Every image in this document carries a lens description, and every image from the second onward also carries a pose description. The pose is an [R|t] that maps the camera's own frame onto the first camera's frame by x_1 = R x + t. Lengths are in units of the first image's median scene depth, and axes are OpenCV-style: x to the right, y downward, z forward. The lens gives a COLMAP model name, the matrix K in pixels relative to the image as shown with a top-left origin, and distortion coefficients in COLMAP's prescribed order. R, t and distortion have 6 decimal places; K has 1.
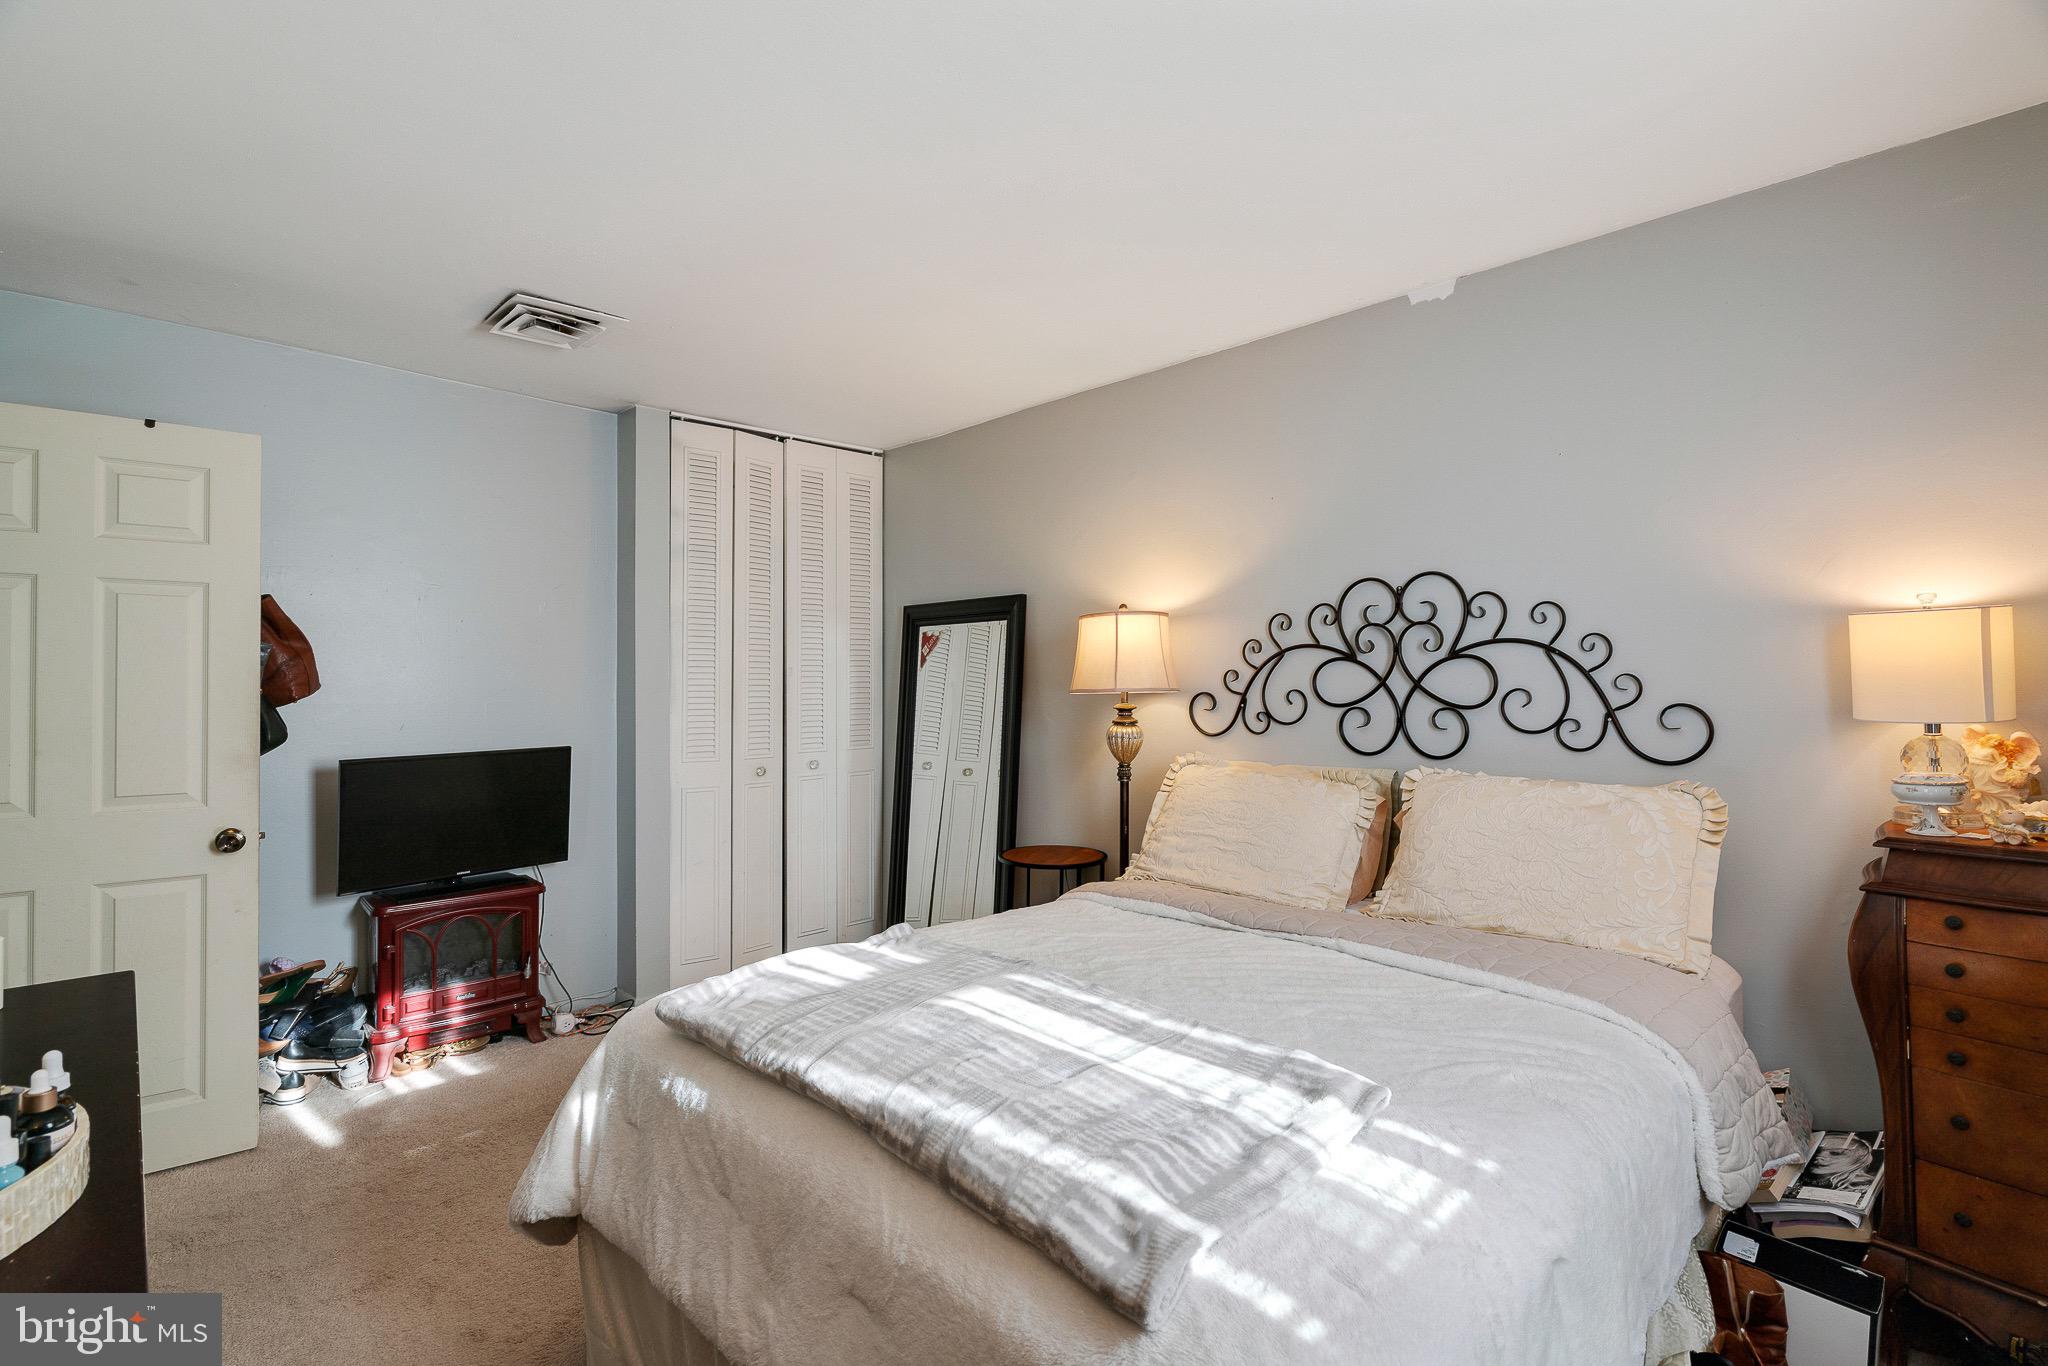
lens RADIAL K [[932.2, 0, 1019.9], [0, 932.2, 680.4], [0, 0, 1]] dist [-0.004053, 0.002498]
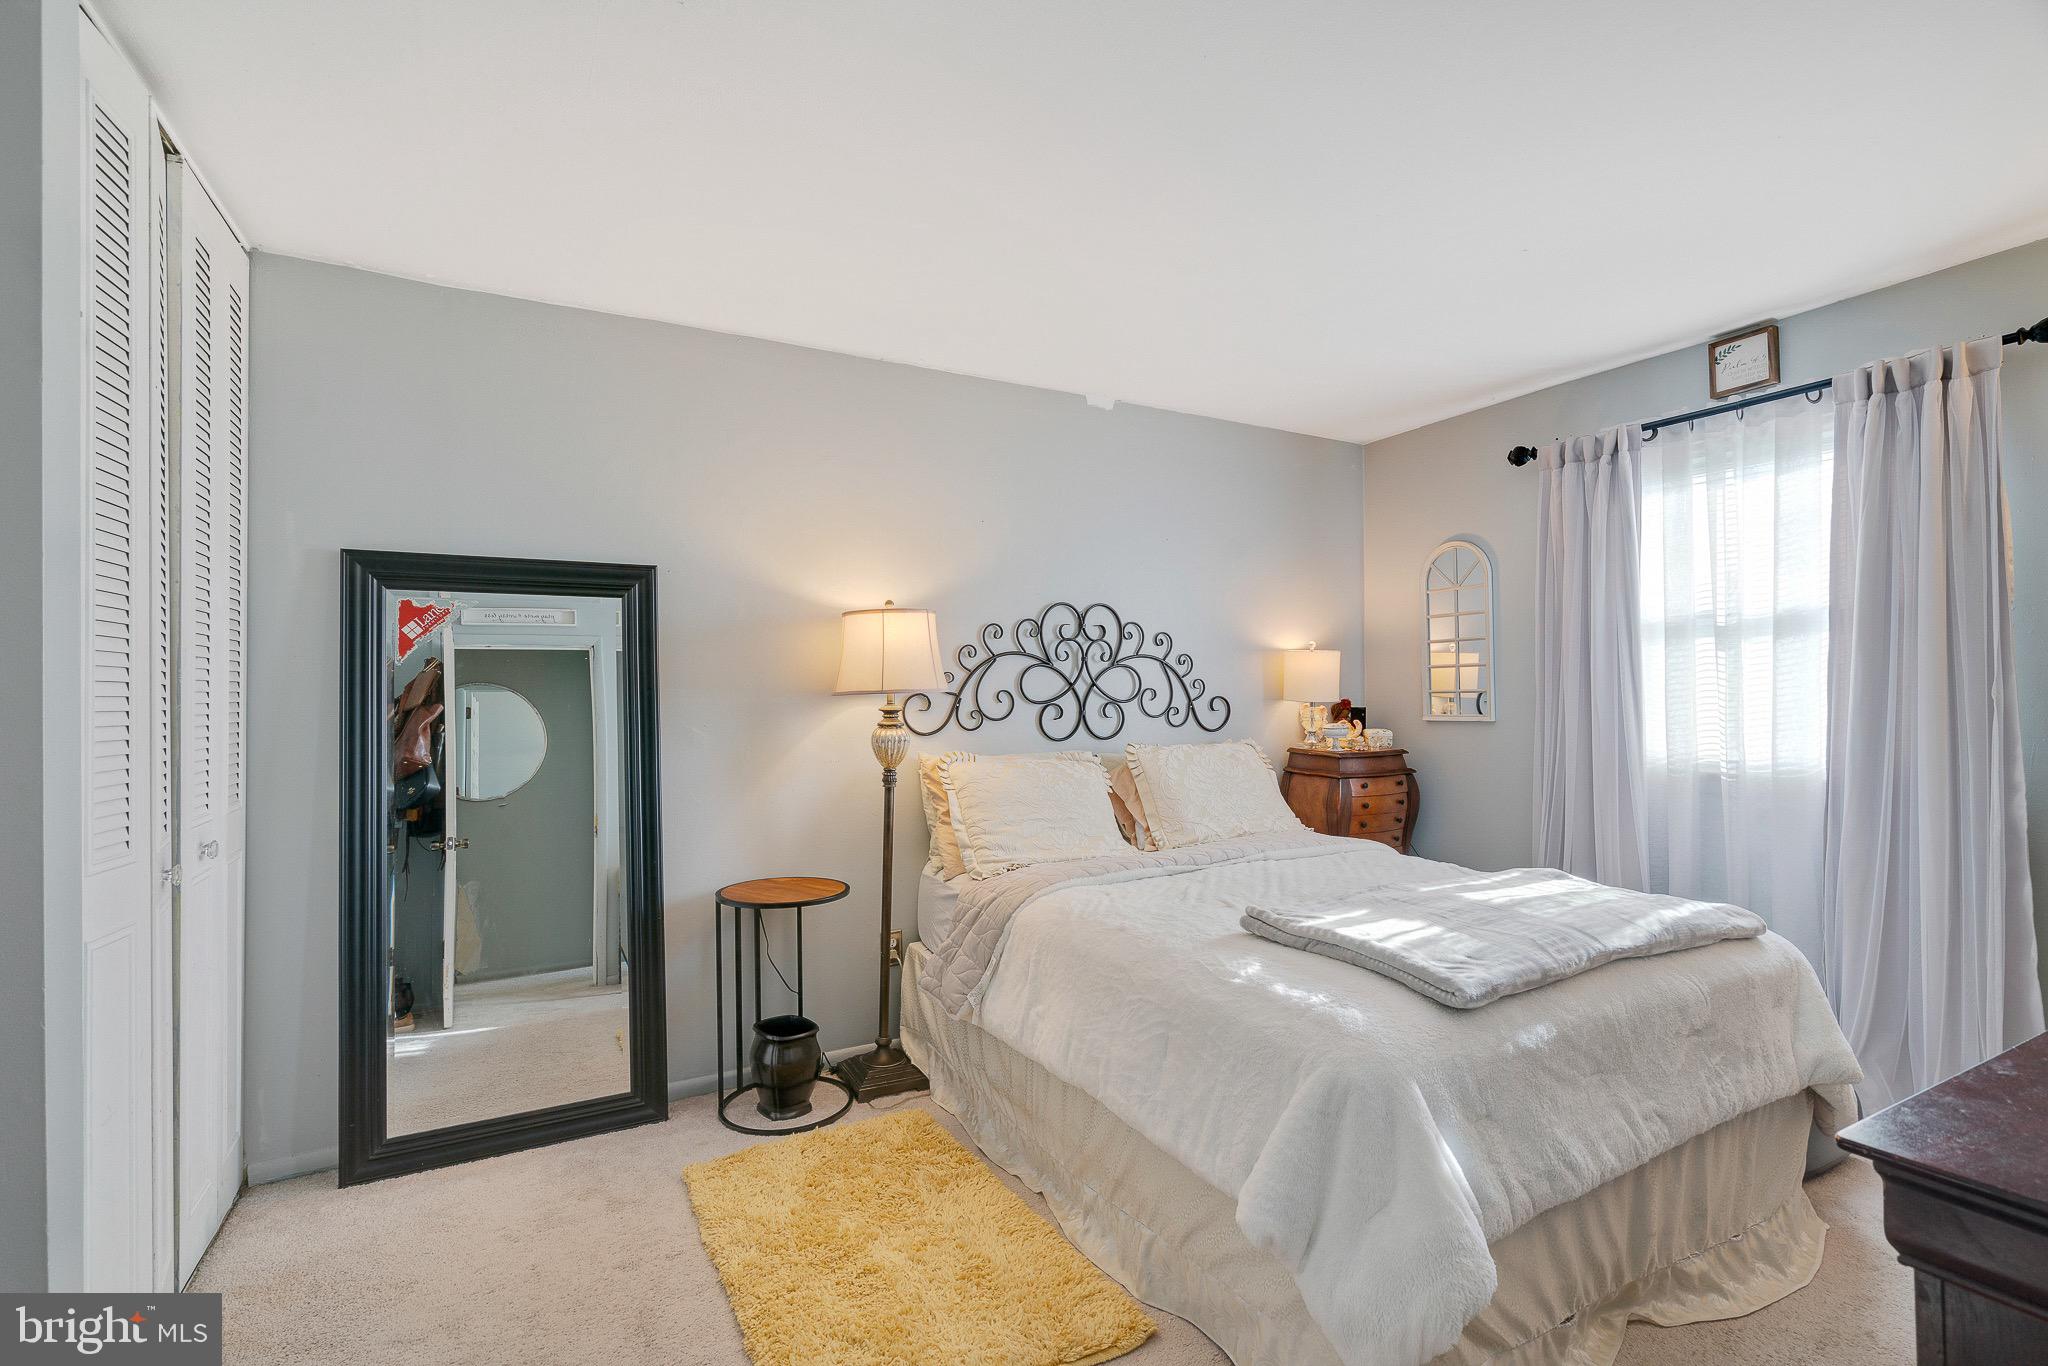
lens RADIAL K [[932.2, 0, 1013.0], [0, 932.2, 694.2], [0, 0, 1]] dist [-0.004053, 0.002498]
pose [[0.273354, 0.003855, 0.961906, -0.876004], [0.006912, 0.999958, -0.005972, 0.023414], [-0.961889, 0.008281, 0.273316, 0.711754]]
